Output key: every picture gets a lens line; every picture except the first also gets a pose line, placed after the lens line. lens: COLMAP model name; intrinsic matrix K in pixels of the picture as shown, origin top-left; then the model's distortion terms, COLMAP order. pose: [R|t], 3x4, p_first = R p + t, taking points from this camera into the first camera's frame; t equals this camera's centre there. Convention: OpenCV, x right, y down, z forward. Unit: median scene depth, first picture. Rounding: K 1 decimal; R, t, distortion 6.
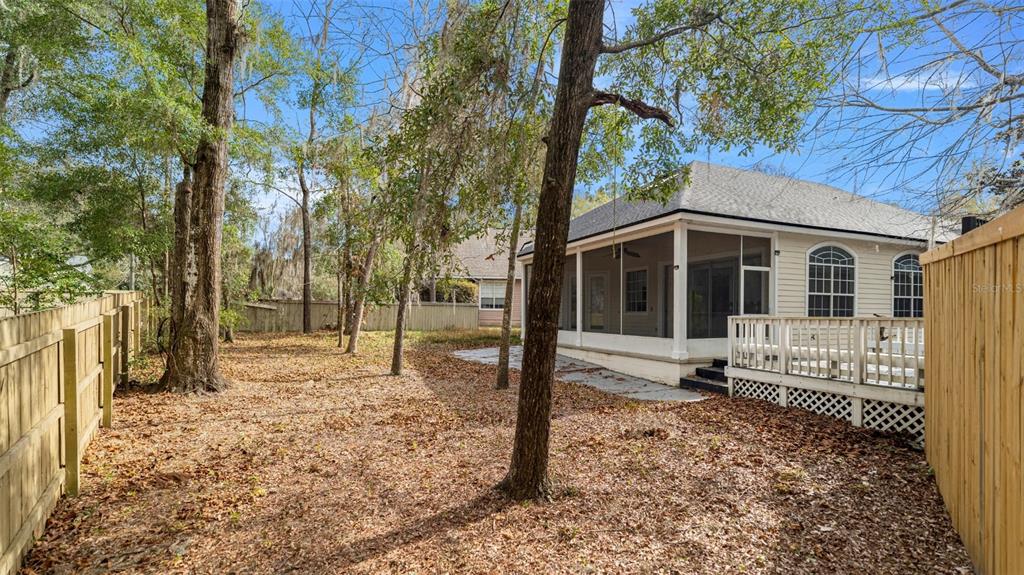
lens RADIAL K [[461.0, 0, 512.9], [0, 461.0, 311.0], [0, 0, 1]] dist [-0.014361, 0.000319]
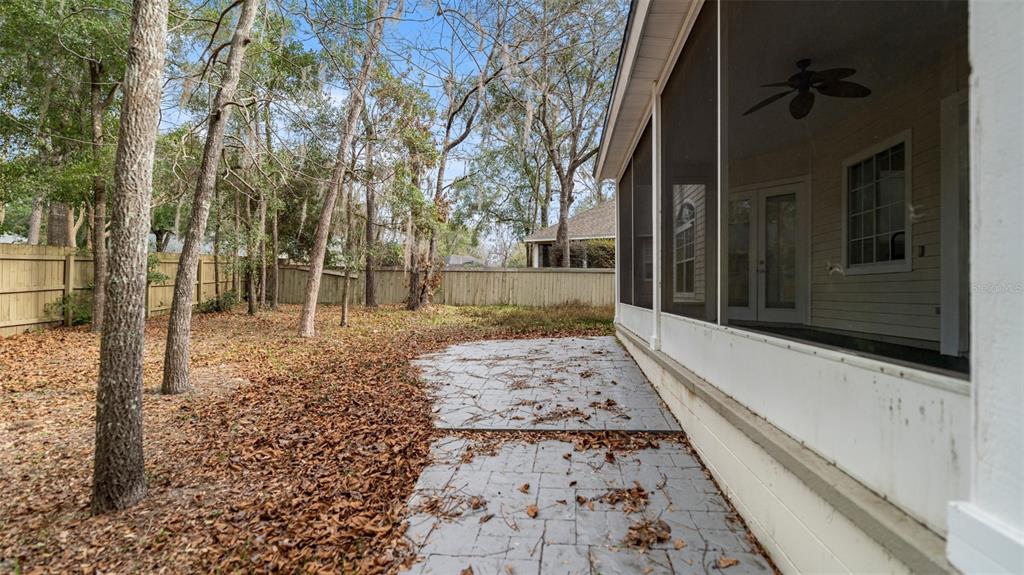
lens RADIAL K [[460.2, 0, 512.1], [0, 460.2, 292.6], [0, 0, 1]] dist [-0.014065, 0.000091]
pose [[0.877324, 0.004700, -0.479875, 0.286316], [-0.002167, 0.999981, 0.005831, 0.036783], [0.479893, -0.004076, 0.877318, 0.813616]]
